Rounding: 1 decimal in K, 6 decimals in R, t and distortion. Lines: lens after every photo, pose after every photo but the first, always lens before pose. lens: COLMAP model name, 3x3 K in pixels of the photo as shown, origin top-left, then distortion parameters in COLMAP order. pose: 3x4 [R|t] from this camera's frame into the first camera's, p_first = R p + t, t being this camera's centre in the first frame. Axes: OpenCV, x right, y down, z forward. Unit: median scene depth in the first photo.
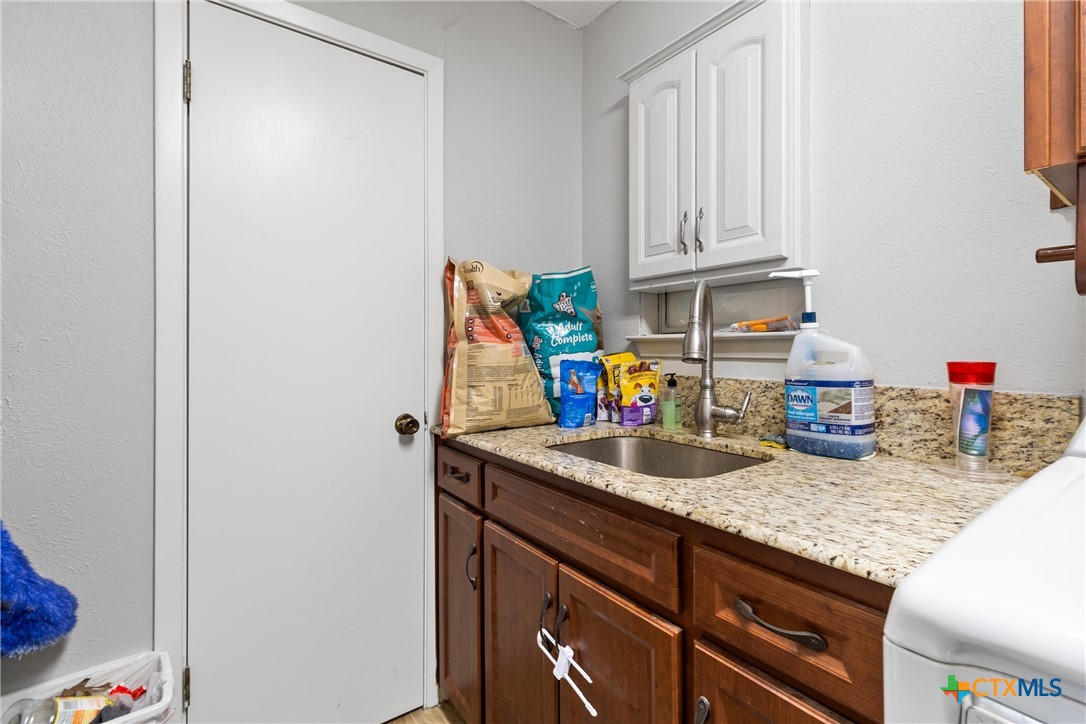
lens RADIAL K [[495.4, 0, 546.4], [0, 495.4, 356.1], [0, 0, 1]] dist [0.001234, 0.000089]
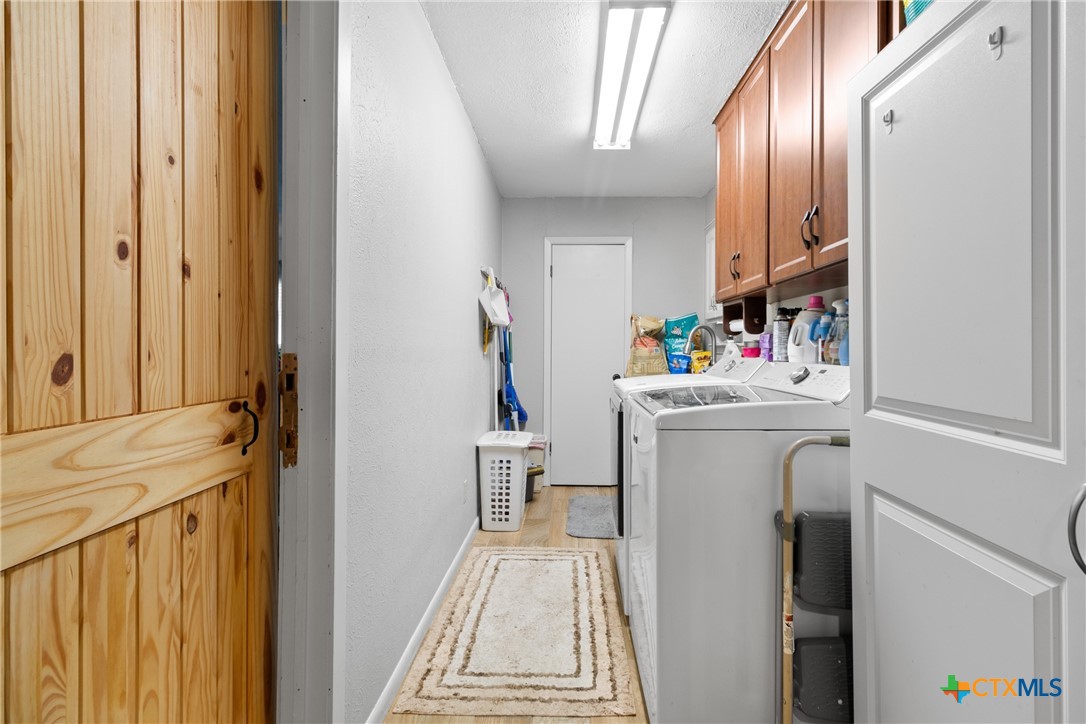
lens RADIAL K [[495.4, 0, 544.5], [0, 495.4, 354.3], [0, 0, 1]] dist [0.001234, 0.000089]
pose [[0.783387, 0.011909, -0.621421, 1.089040], [-0.009078, 0.999929, 0.007719, -0.005282], [0.621469, -0.000405, 0.783439, -1.356834]]
